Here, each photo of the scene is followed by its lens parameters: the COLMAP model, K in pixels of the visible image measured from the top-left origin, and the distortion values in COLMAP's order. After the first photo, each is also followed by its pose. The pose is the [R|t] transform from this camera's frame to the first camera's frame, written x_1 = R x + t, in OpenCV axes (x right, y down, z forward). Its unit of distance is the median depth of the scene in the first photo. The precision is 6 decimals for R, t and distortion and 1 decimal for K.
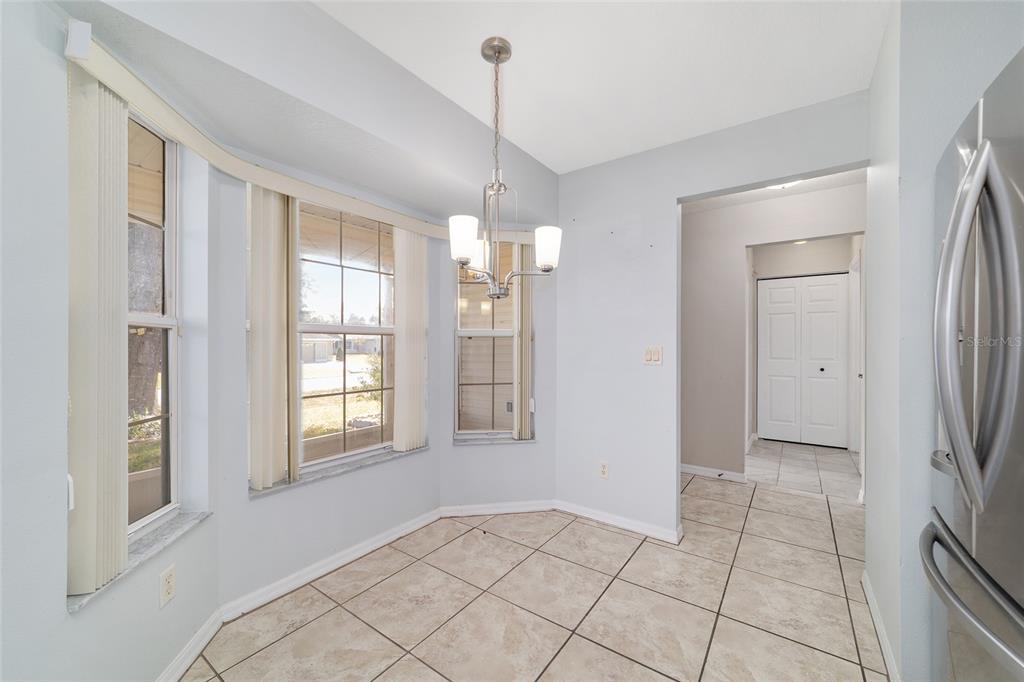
lens RADIAL K [[391.0, 0, 513.4], [0, 391.0, 345.3], [0, 0, 1]] dist [-0.003492, 0.003105]
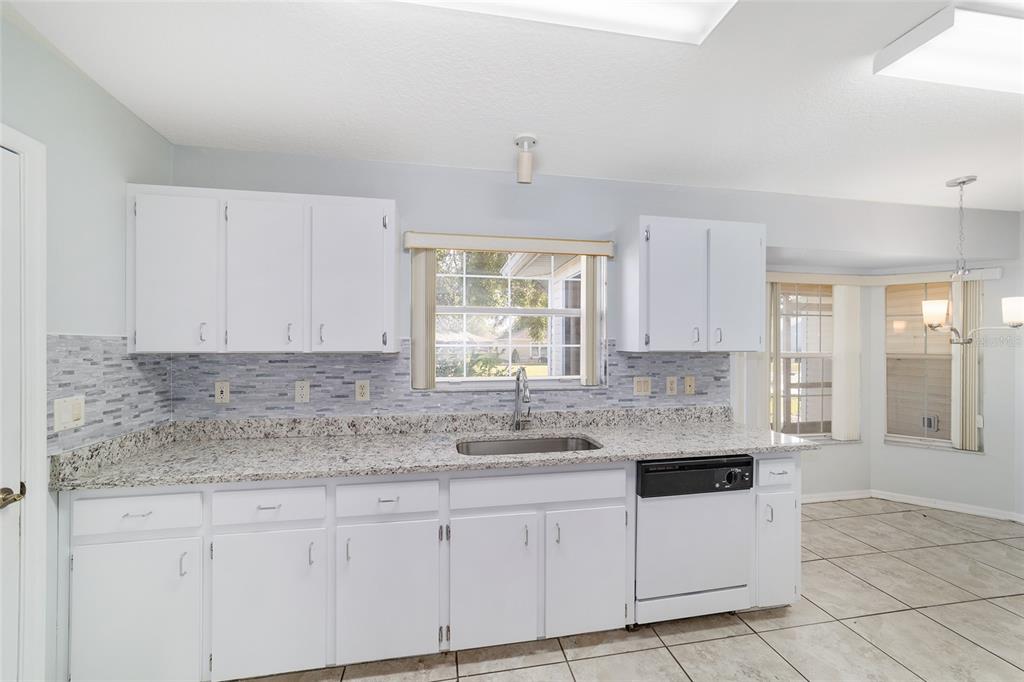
lens RADIAL K [[391.0, 0, 505.5], [0, 391.0, 345.1], [0, 0, 1]] dist [-0.003492, 0.003105]
pose [[0.716932, -0.003427, -0.697135, -0.161930], [0.000195, 0.999989, -0.004715, -0.069802], [0.697143, 0.003244, 0.716924, -0.860035]]
